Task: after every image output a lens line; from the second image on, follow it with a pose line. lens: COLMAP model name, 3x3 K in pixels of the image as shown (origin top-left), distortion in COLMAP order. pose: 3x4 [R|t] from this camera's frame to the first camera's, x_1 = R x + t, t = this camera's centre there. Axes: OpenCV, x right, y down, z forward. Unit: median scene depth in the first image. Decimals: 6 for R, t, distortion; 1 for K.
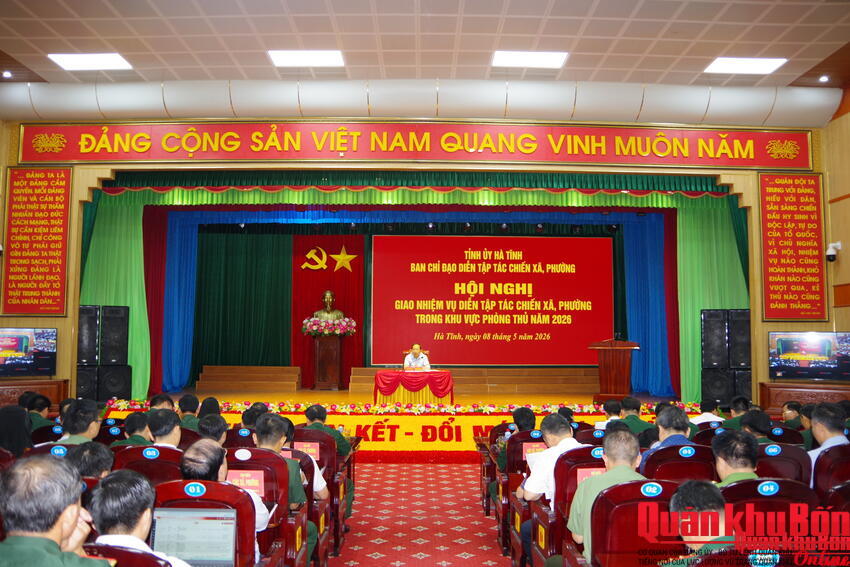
lens RADIAL K [[657.3, 0, 422.7], [0, 657.3, 282.2], [0, 0, 1]] dist [-0.009192, -0.000488]
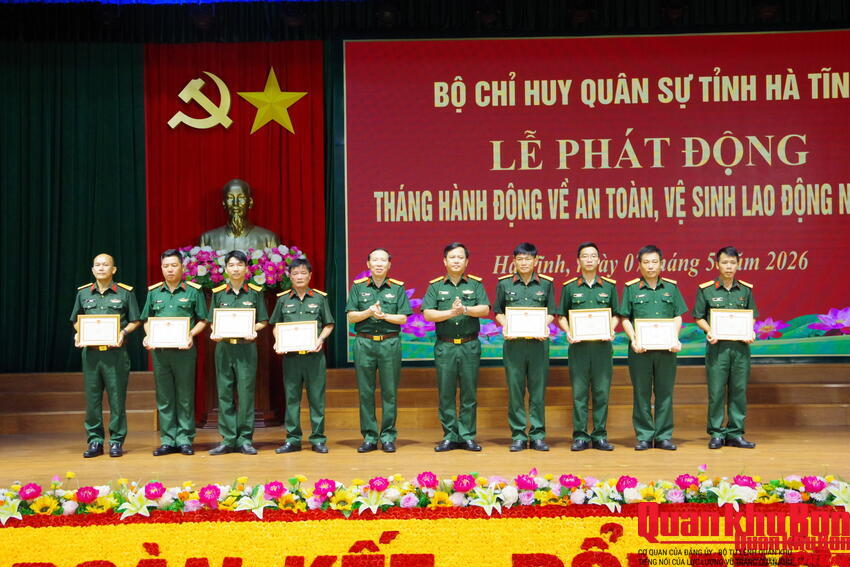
lens RADIAL K [[1132.1, 0, 426.2], [0, 1132.1, 278.4], [0, 0, 1]] dist [0.147110, 0.000000]
pose [[0.999617, -0.020336, -0.018783, -0.026152], [0.021106, 0.998906, 0.041727, 0.072938], [0.017914, -0.042108, 0.998952, 0.486606]]
